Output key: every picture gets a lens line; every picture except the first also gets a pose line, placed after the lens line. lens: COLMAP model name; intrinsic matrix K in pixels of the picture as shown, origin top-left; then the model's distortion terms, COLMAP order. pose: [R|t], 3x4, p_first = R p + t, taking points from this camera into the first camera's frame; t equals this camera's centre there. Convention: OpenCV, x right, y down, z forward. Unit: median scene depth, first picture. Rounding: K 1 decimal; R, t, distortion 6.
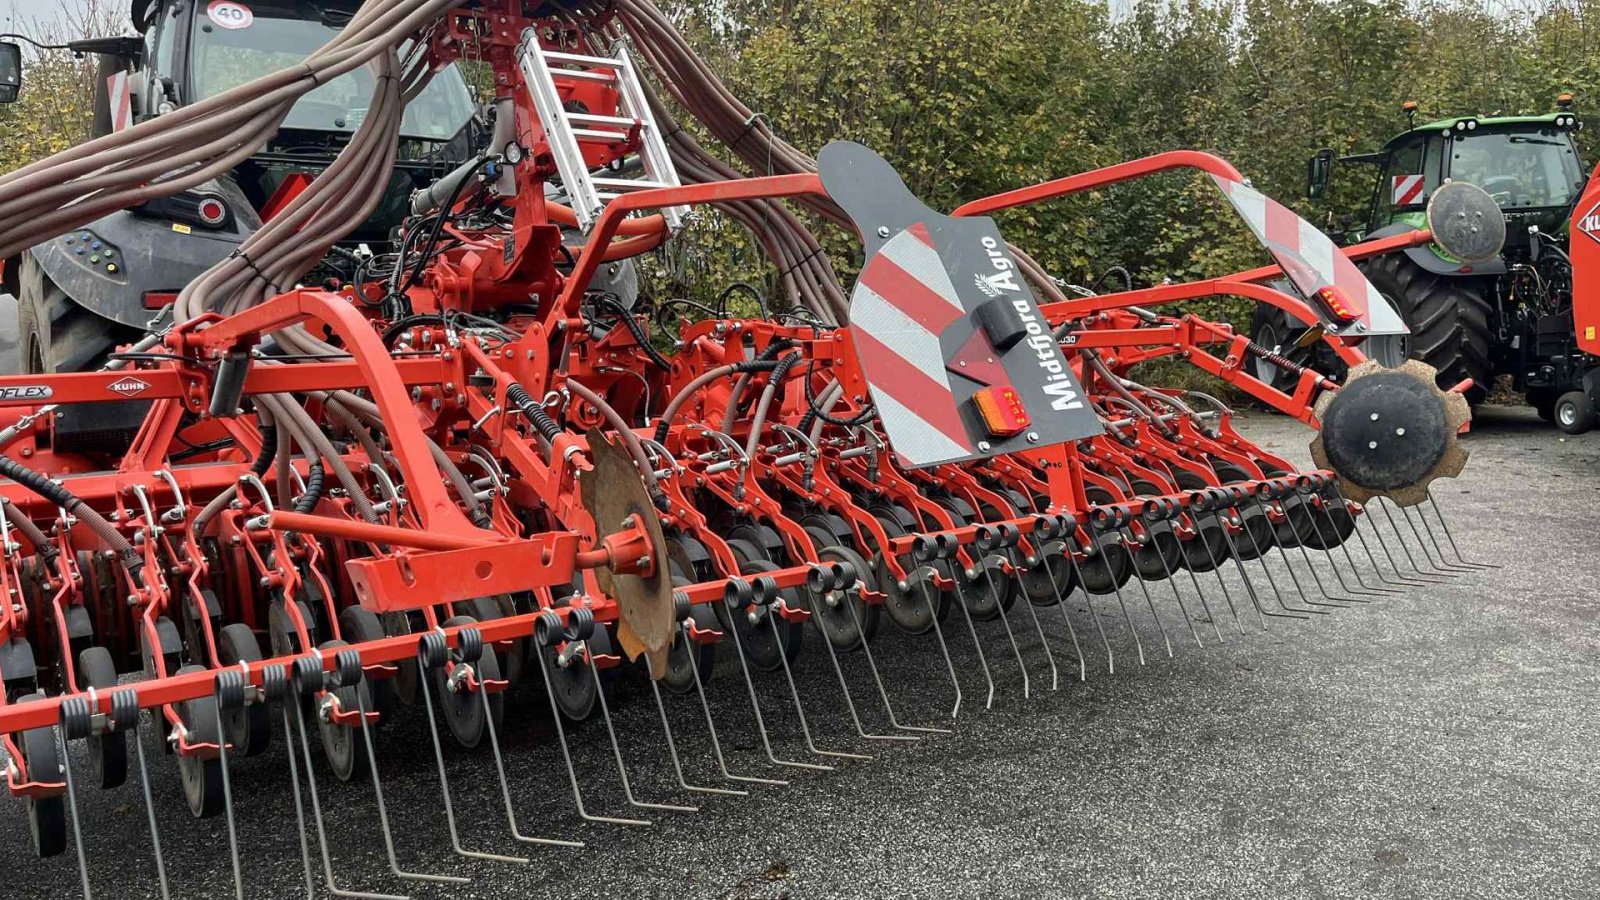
lens RADIAL K [[1228.4, 0, 804.4], [0, 1228.4, 464.7], [0, 0, 1]] dist [0.065122, -0.069522]
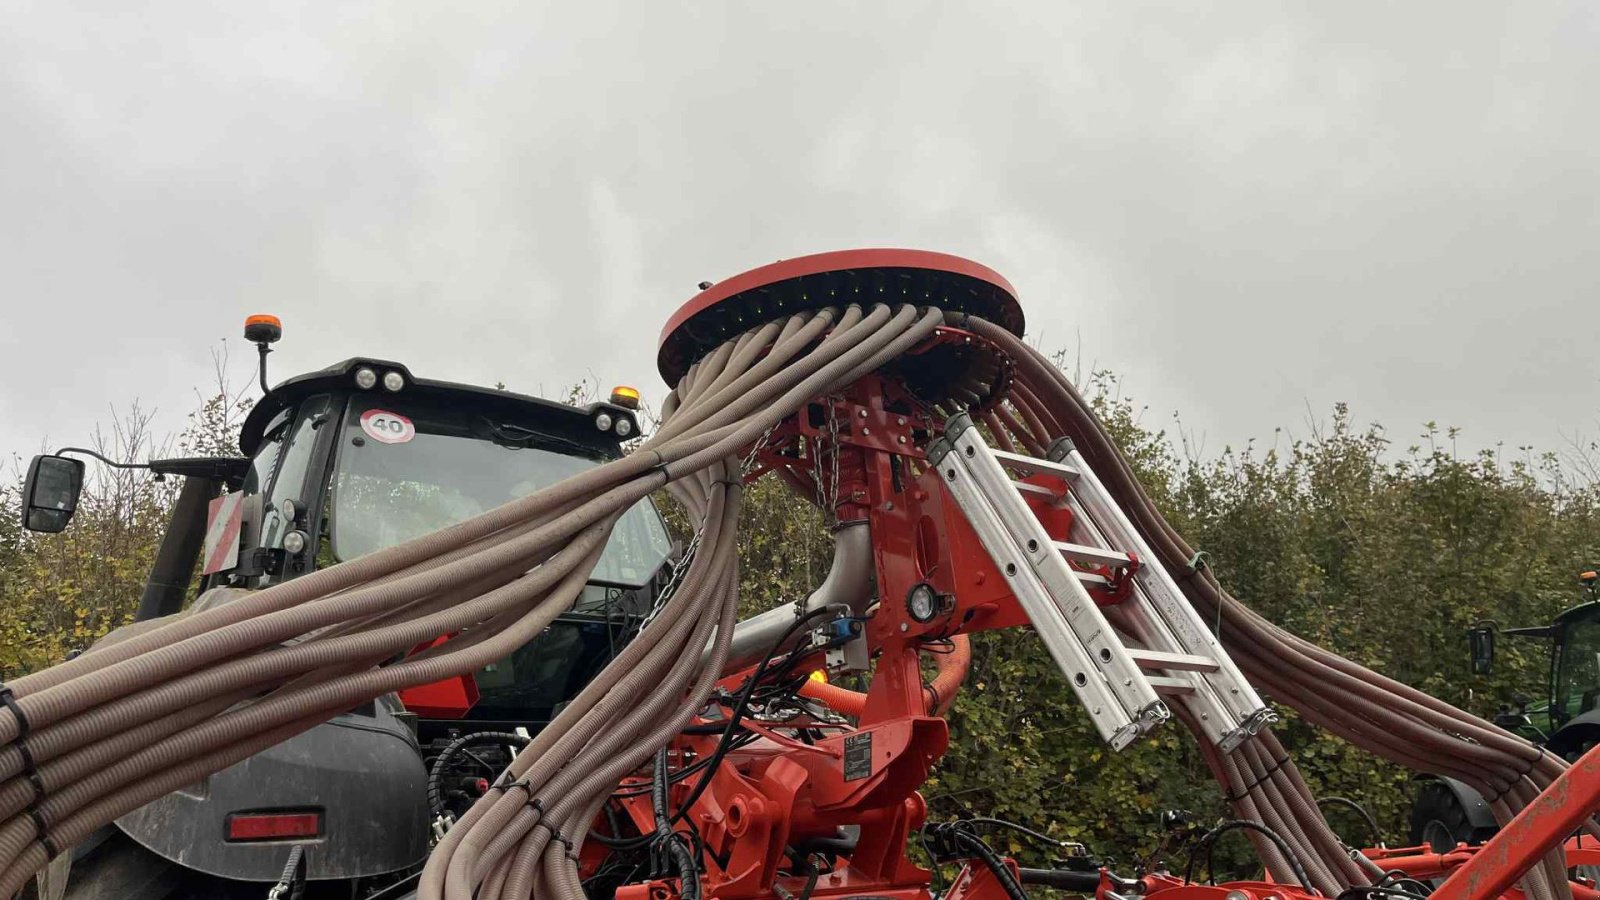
lens RADIAL K [[1228.4, 0, 784.3], [0, 1228.4, 447.2], [0, 0, 1]] dist [0.065122, -0.069522]
pose [[0.999709, 0.019175, 0.014645, -0.232350], [-0.012389, 0.928811, -0.370346, -0.071568], [-0.020704, 0.370057, 0.928778, 0.297993]]
